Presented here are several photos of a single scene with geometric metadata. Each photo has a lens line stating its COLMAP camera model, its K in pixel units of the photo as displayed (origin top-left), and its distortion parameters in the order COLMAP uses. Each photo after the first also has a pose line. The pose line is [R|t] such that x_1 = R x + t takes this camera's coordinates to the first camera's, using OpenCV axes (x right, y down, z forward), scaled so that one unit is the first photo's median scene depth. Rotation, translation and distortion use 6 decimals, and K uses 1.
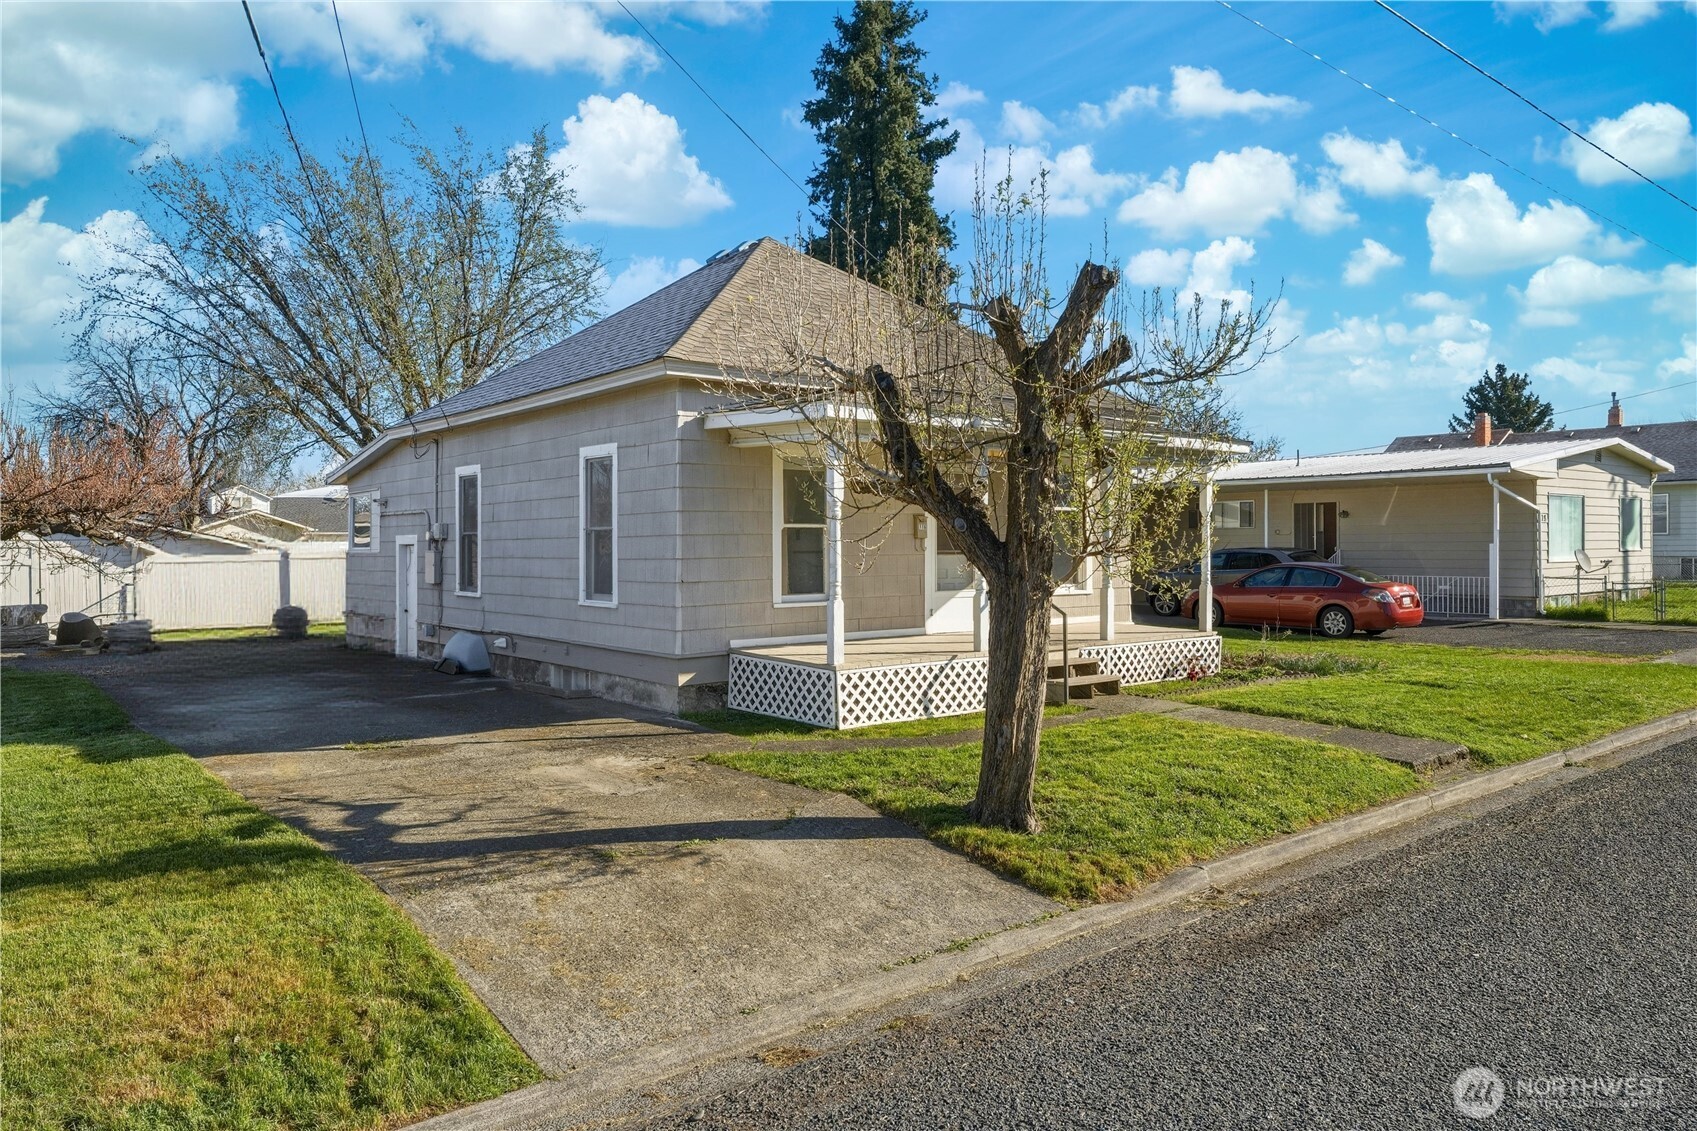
lens RADIAL K [[1121.0, 0, 838.2], [0, 1121.0, 562.1], [0, 0, 1]] dist [0.000206, -0.000540]
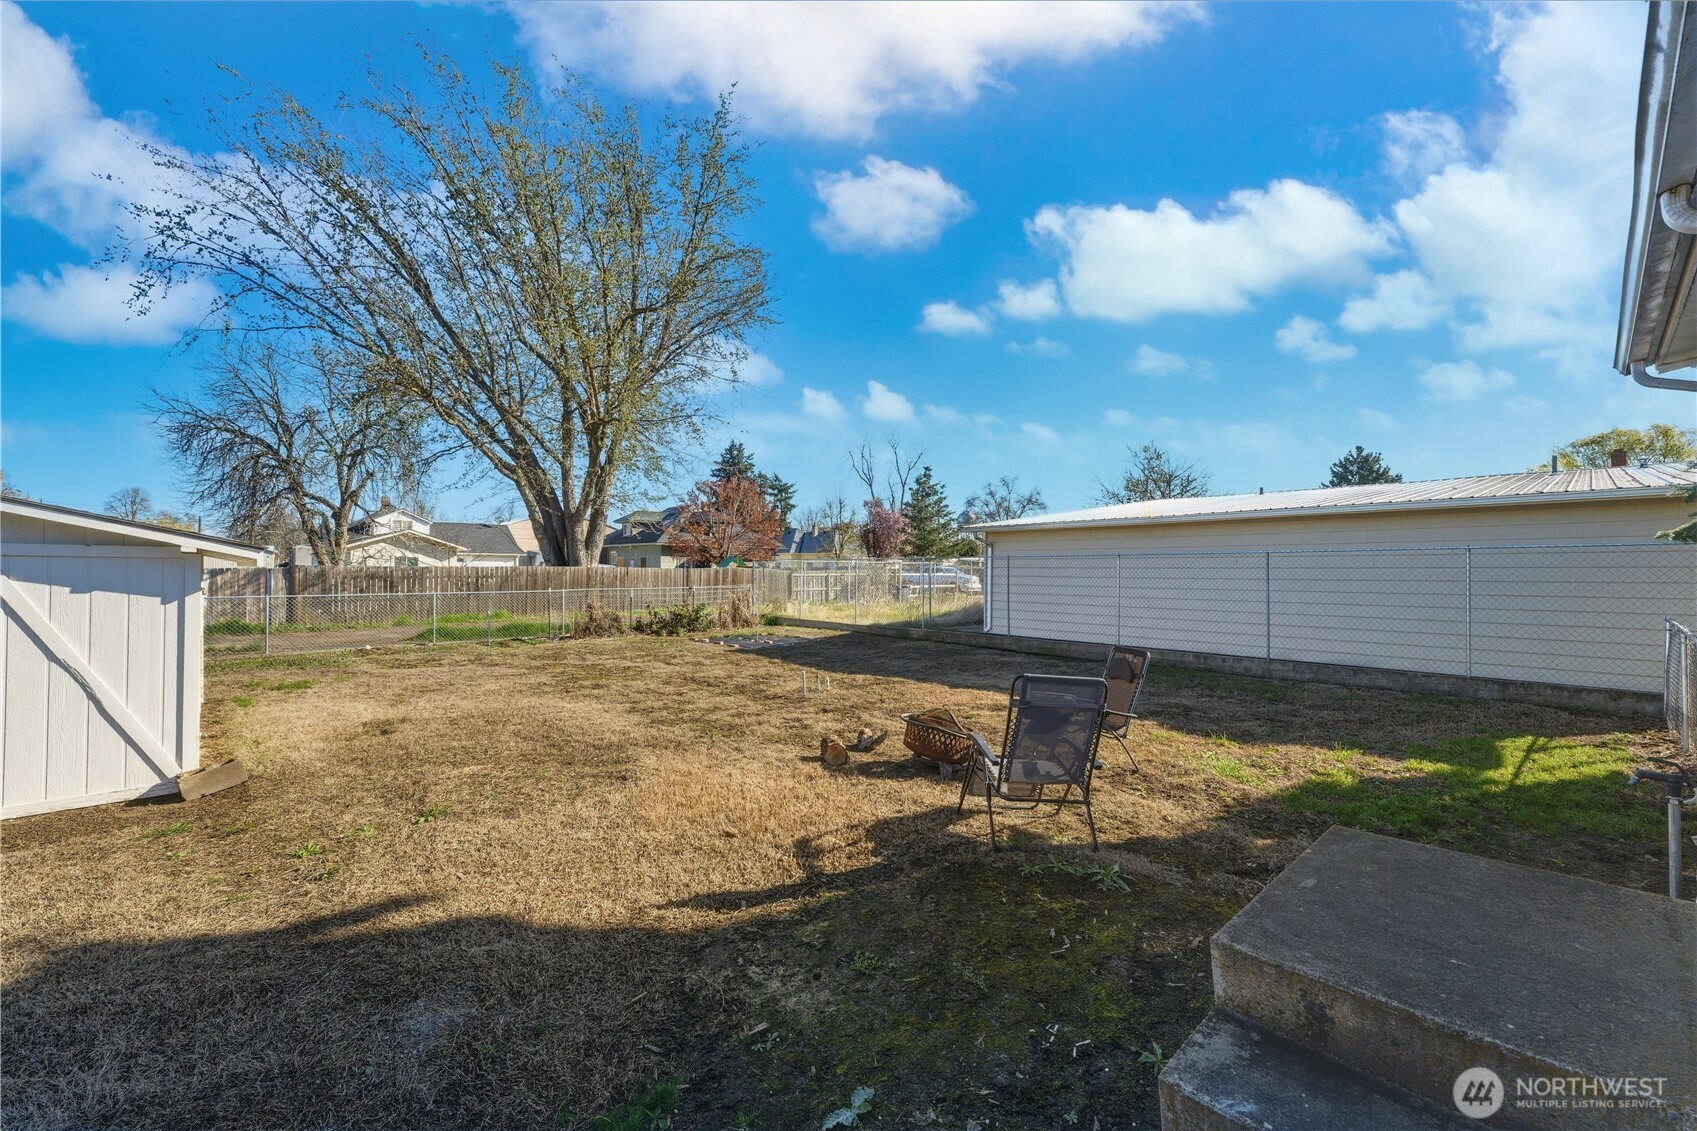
lens RADIAL K [[678.5, 0, 850.9], [0, 678.5, 567.6], [0, 0, 1]] dist [-0.000540, -0.000045]
pose [[0.998122, 0.013953, 0.059653, -0.175085], [-0.012817, 0.999730, -0.019388, -0.003816], [-0.059908, 0.018587, 0.998031, 0.419353]]
